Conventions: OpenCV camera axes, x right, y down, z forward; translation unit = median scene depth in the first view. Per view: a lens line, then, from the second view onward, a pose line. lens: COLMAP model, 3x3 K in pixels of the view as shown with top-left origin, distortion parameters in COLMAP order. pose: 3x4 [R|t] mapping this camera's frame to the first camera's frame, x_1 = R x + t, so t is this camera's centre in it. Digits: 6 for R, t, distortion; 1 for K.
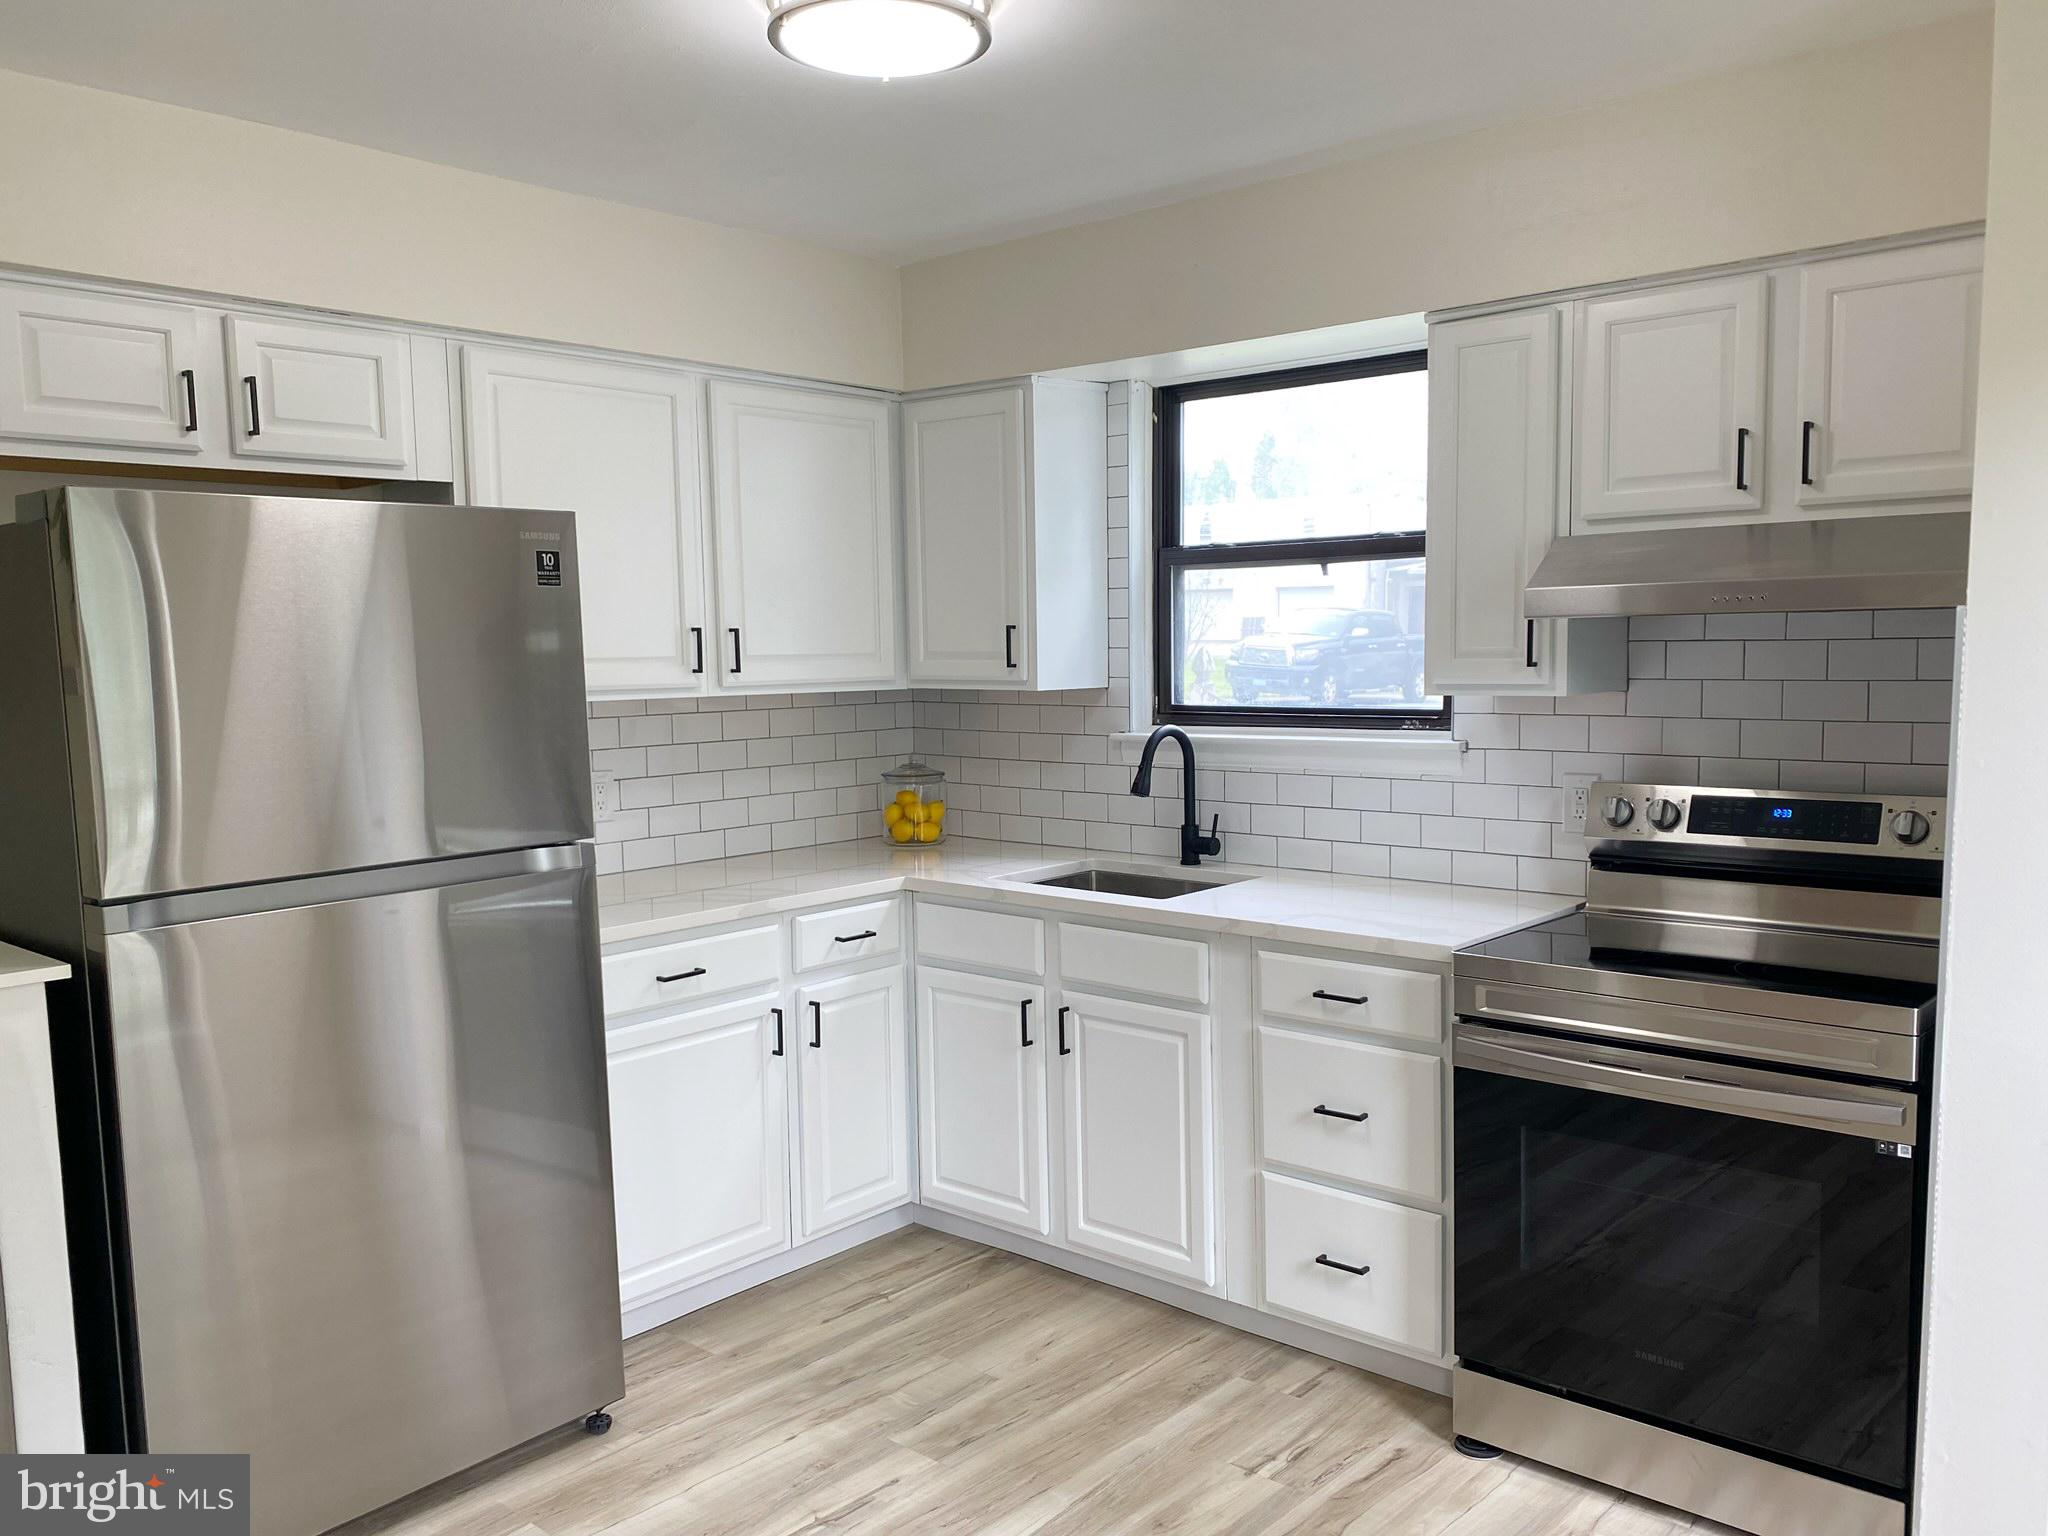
lens RADIAL K [[1582.4, 0, 1024.8], [0, 1582.4, 778.6], [0, 0, 1]] dist [0.000035, -0.000312]
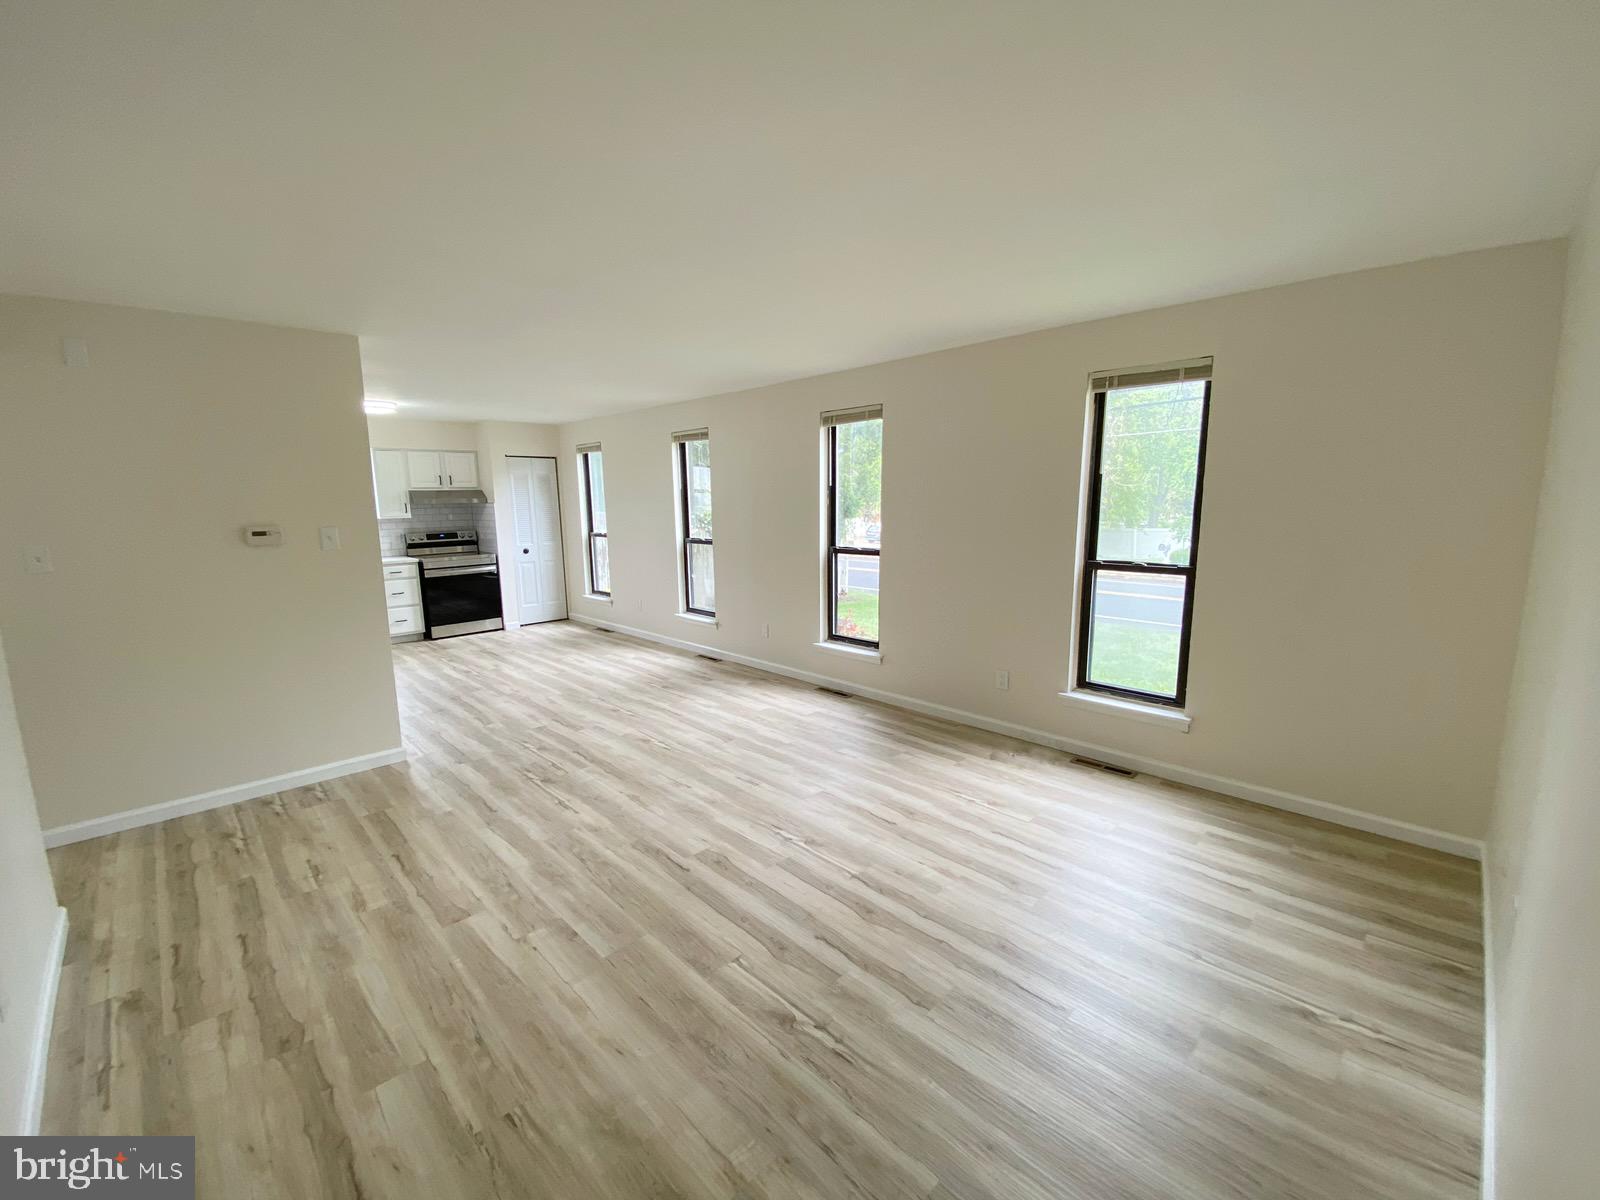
lens RADIAL K [[655.9, 0, 800.0], [0, 655.9, 600.4], [0, 0, 1]] dist [-0.018289, -0.001831]
pose [[0.060527, -0.151828, 0.986552, -2.179260], [0.097827, 0.984508, 0.145511, 0.040623], [-0.993361, 0.087704, 0.074442, -0.634022]]
